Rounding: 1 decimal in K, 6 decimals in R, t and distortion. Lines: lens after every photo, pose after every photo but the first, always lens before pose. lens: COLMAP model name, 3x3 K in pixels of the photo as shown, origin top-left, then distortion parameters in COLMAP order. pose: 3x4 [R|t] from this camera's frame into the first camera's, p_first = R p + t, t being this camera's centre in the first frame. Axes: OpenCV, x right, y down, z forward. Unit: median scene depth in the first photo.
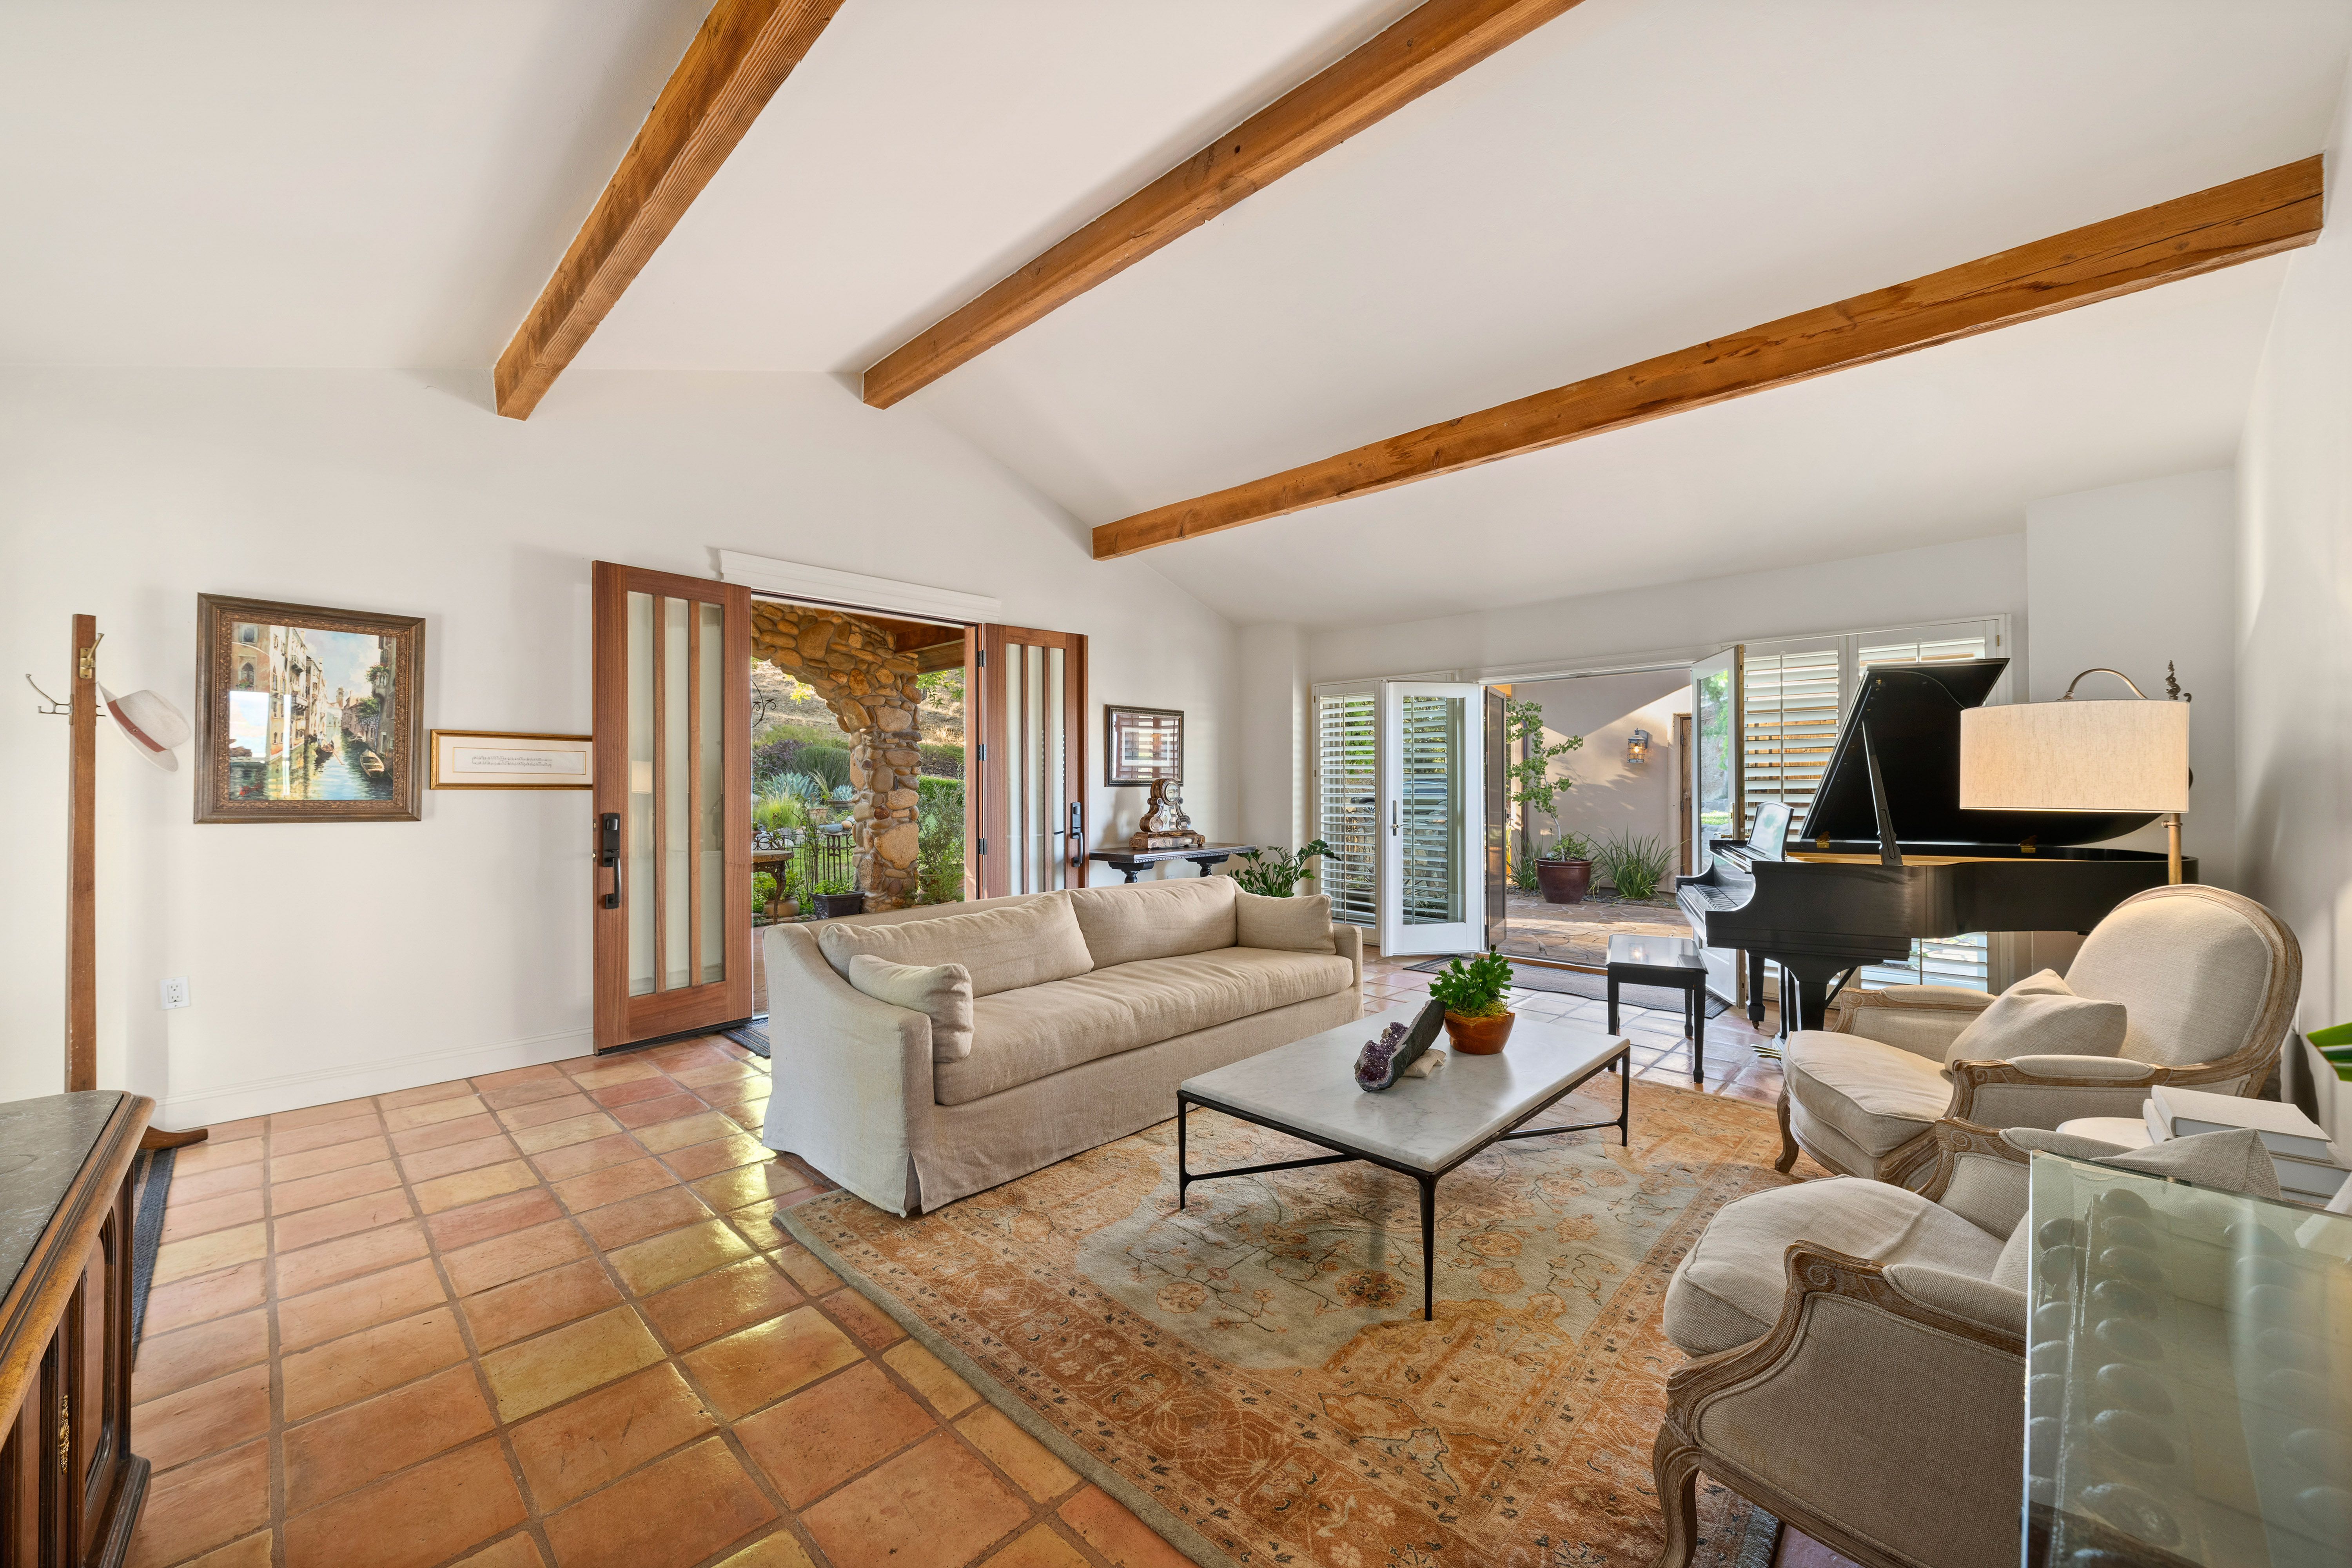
lens RADIAL K [[892.1, 0, 1176.3], [0, 892.1, 783.3], [0, 0, 1]] dist [-0.001192, -0.000064]
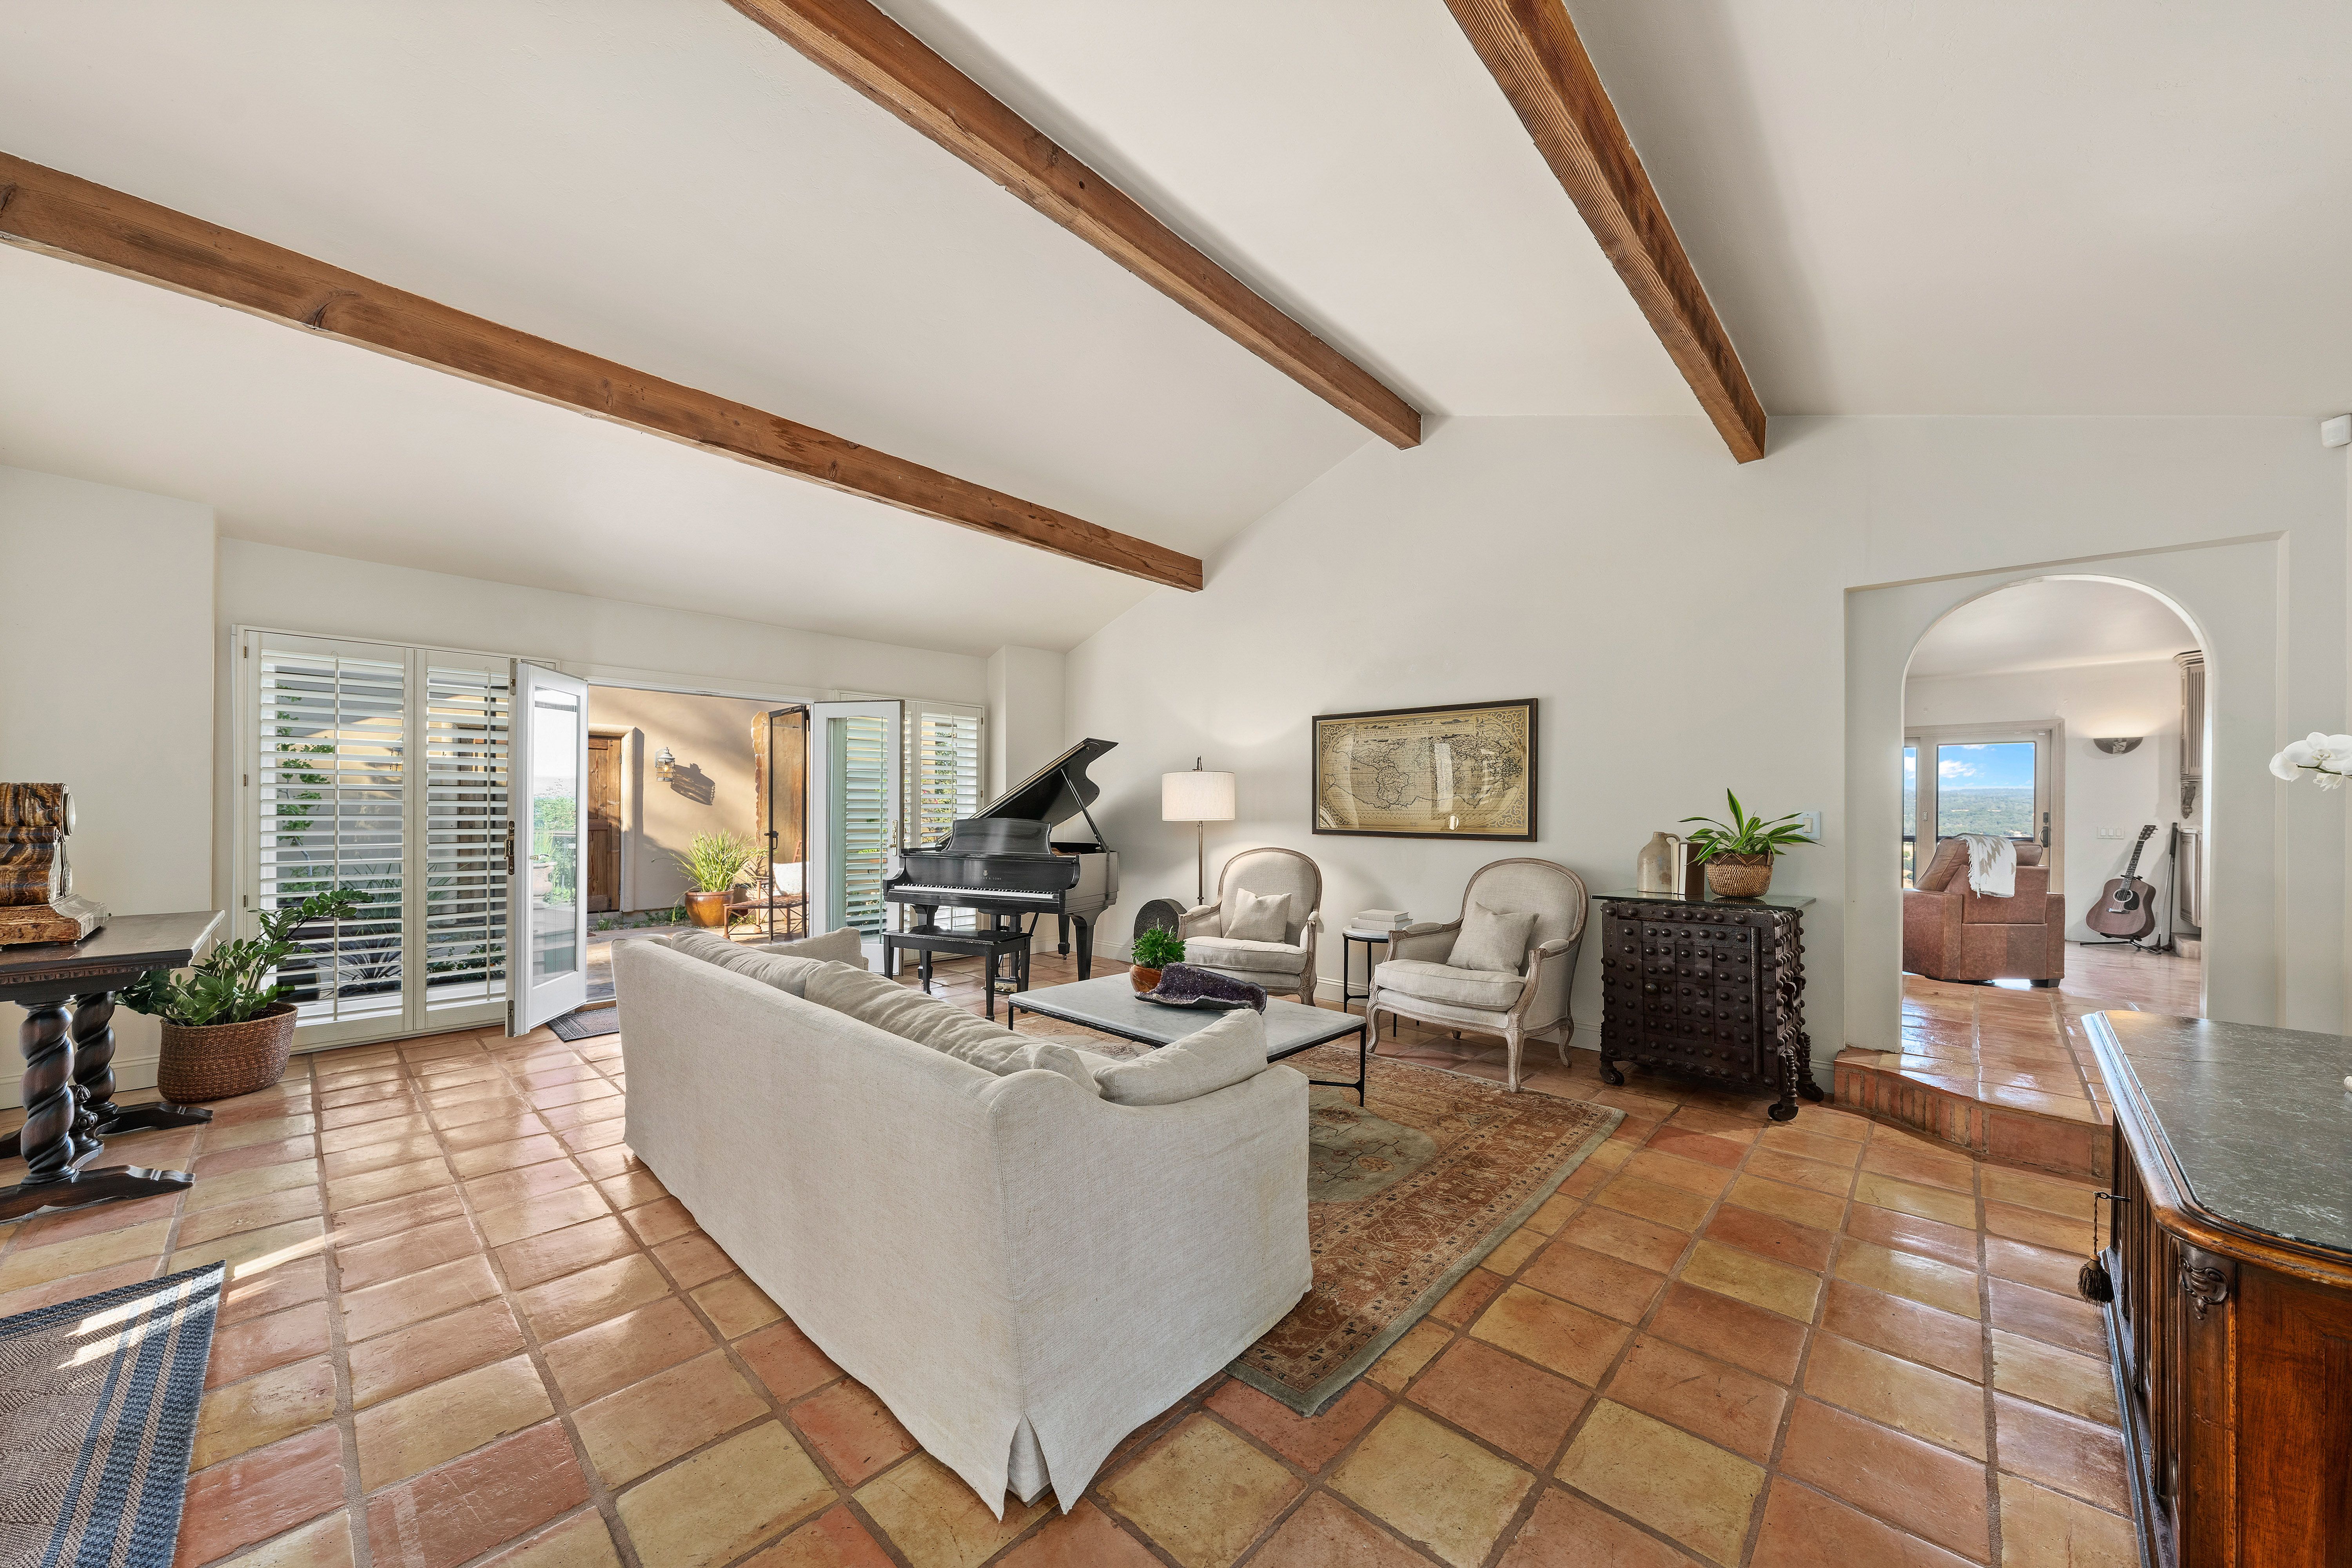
lens RADIAL K [[837.4, 0, 1175.9], [0, 837.4, 808.0], [0, 0, 1]] dist [0.000749, 0.000053]
pose [[-0.015703, 0.003109, 0.999872, -0.799609], [-0.011686, 0.999926, -0.003293, 0.005237], [-0.999808, -0.011736, -0.015666, 0.804156]]
